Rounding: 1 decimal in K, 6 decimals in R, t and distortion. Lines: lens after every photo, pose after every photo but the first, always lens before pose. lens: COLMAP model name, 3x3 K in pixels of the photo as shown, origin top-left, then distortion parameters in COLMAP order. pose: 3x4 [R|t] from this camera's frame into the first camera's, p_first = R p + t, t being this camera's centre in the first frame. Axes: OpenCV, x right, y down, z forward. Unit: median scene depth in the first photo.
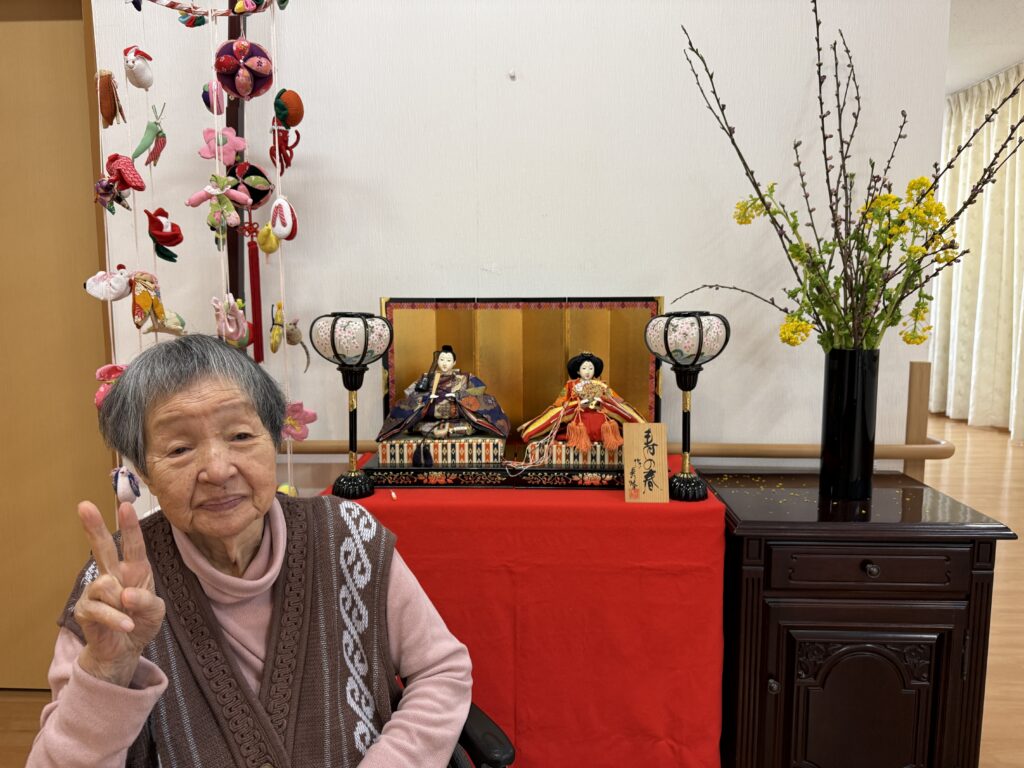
lens RADIAL K [[721.0, 0, 516.7], [0, 721.0, 383.8], [0, 0, 1]] dist [0.104840, -0.140815]
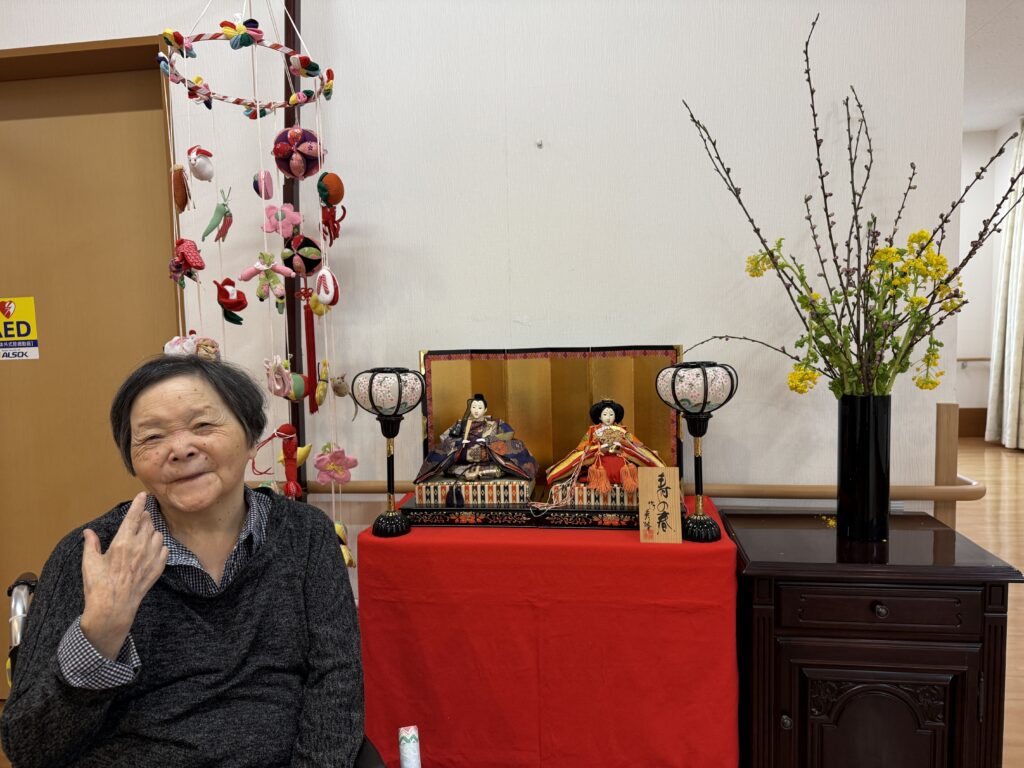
lens RADIAL K [[720.7, 0, 512.0], [0, 720.7, 393.0], [0, 0, 1]] dist [0.087160, -0.105062]
pose [[0.994546, -0.012744, -0.103522, 0.071313], [0.009603, 0.999480, -0.030781, -0.022670], [0.103860, 0.029619, 0.994151, -0.076950]]
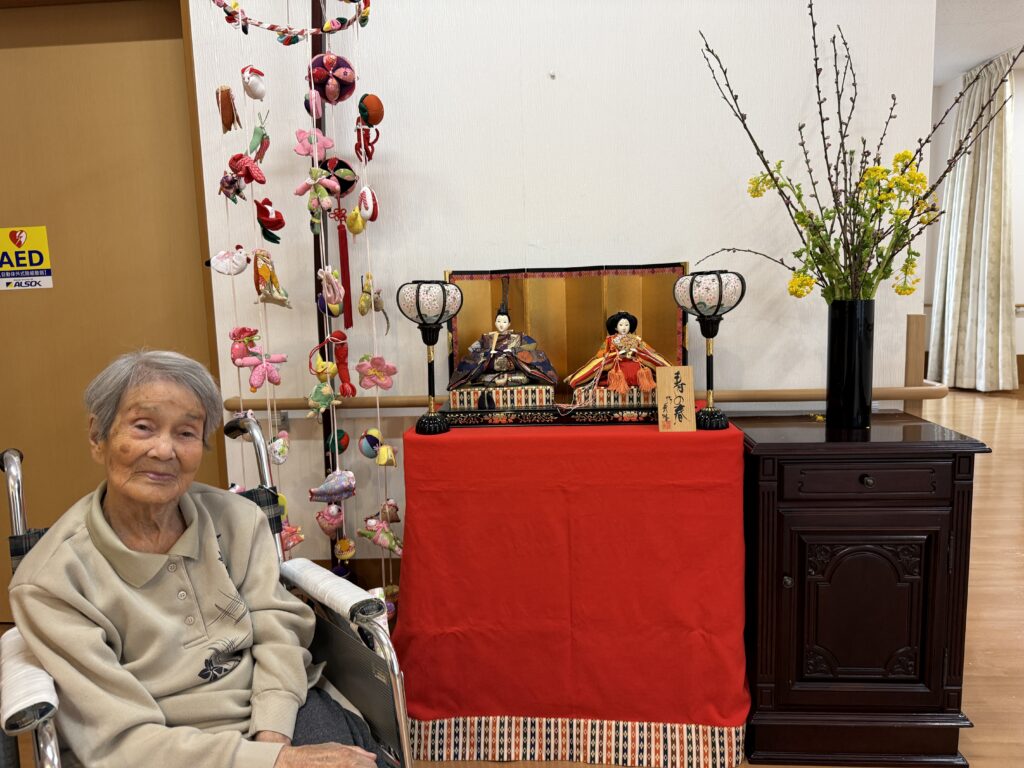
lens RADIAL K [[721.0, 0, 516.7], [0, 721.0, 383.8], [0, 0, 1]] dist [0.104840, -0.140815]
pose [[0.999250, -0.022931, -0.031191, -0.043762], [0.023297, 0.999663, 0.011430, 0.060240], [0.030918, -0.012148, 0.999448, -0.191148]]
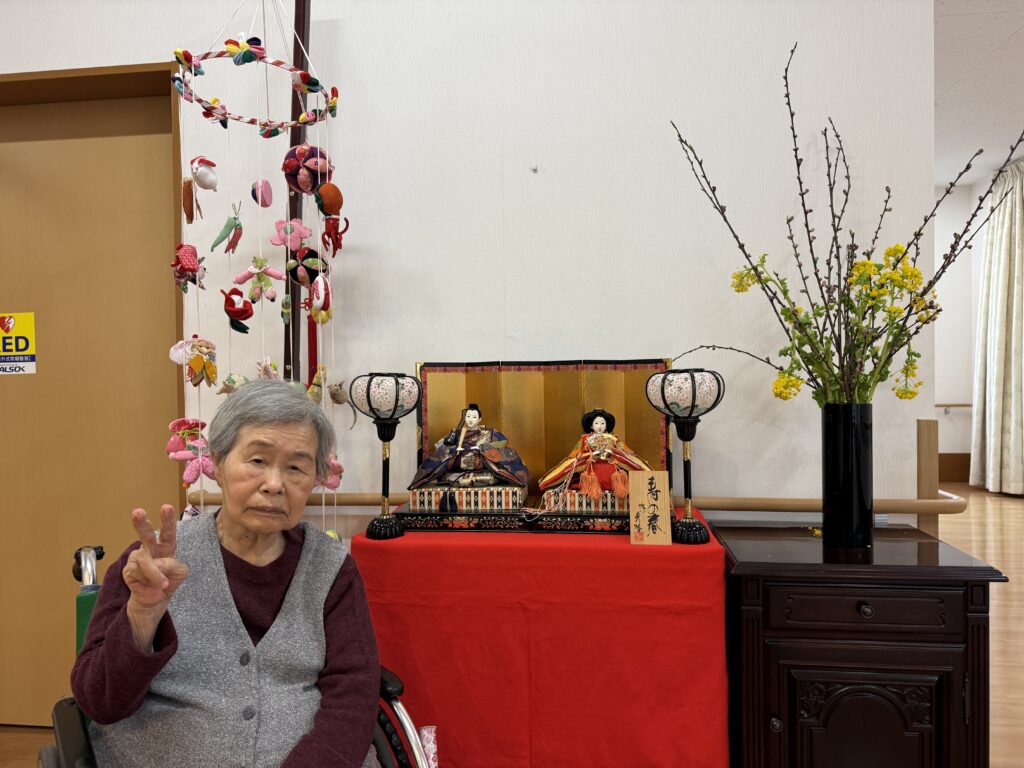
lens RADIAL K [[719.0, 0, 515.8], [0, 719.0, 392.6], [0, 0, 1]] dist [0.098173, -0.123339]
pose [[0.996450, -0.007451, -0.083861, 0.066817], [-0.000866, 0.995117, -0.098698, 0.042276], [0.084187, 0.098420, 0.991578, -0.099330]]
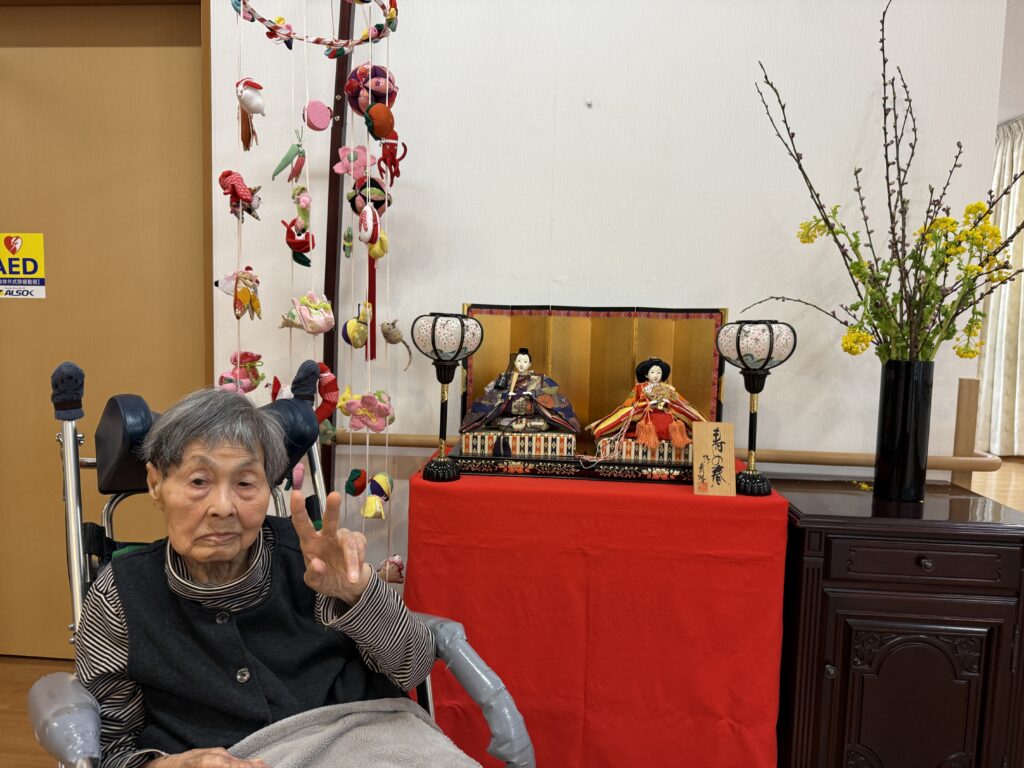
lens RADIAL K [[722.8, 0, 507.9], [0, 722.8, 386.1], [0, 0, 1]] dist [0.082987, -0.099285]
pose [[0.998804, 0.031406, -0.037485, -0.085427], [-0.032564, 0.998998, -0.030704, 0.041822], [0.036483, 0.031888, 0.998825, -0.092113]]
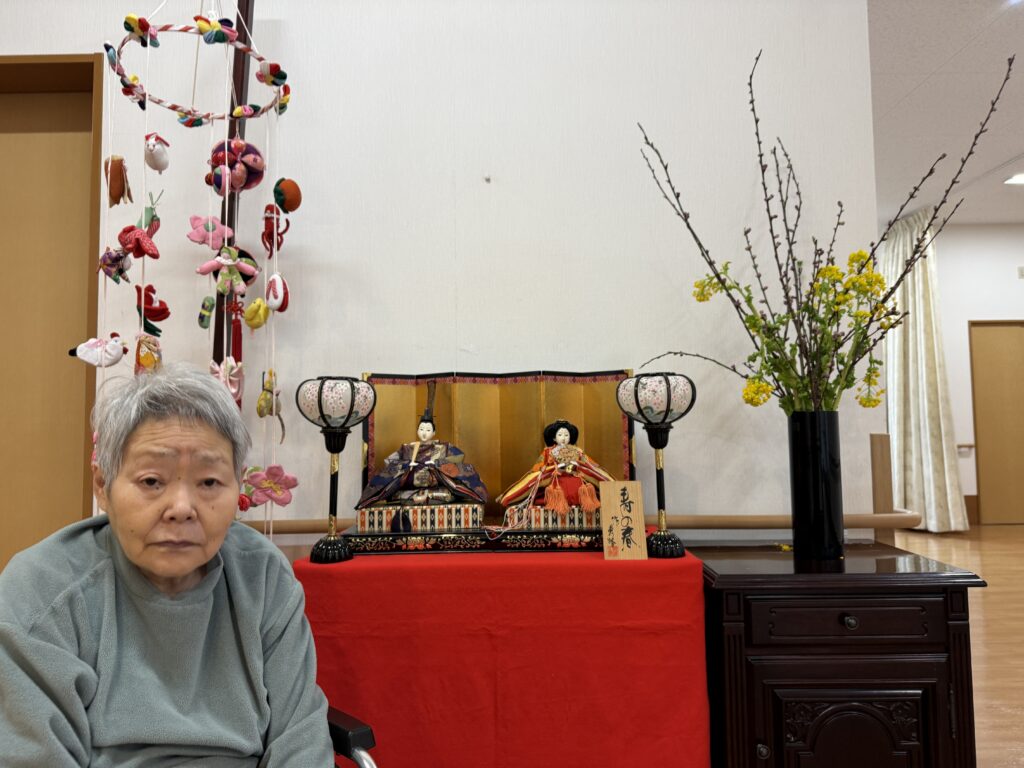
lens RADIAL K [[721.0, 0, 516.7], [0, 721.0, 383.8], [0, 0, 1]] dist [0.104840, -0.140815]
pose [[0.999295, -0.008271, 0.036629, -0.006150], [0.014607, 0.984235, -0.176259, 0.092436], [-0.034594, 0.176670, 0.983662, -0.028028]]
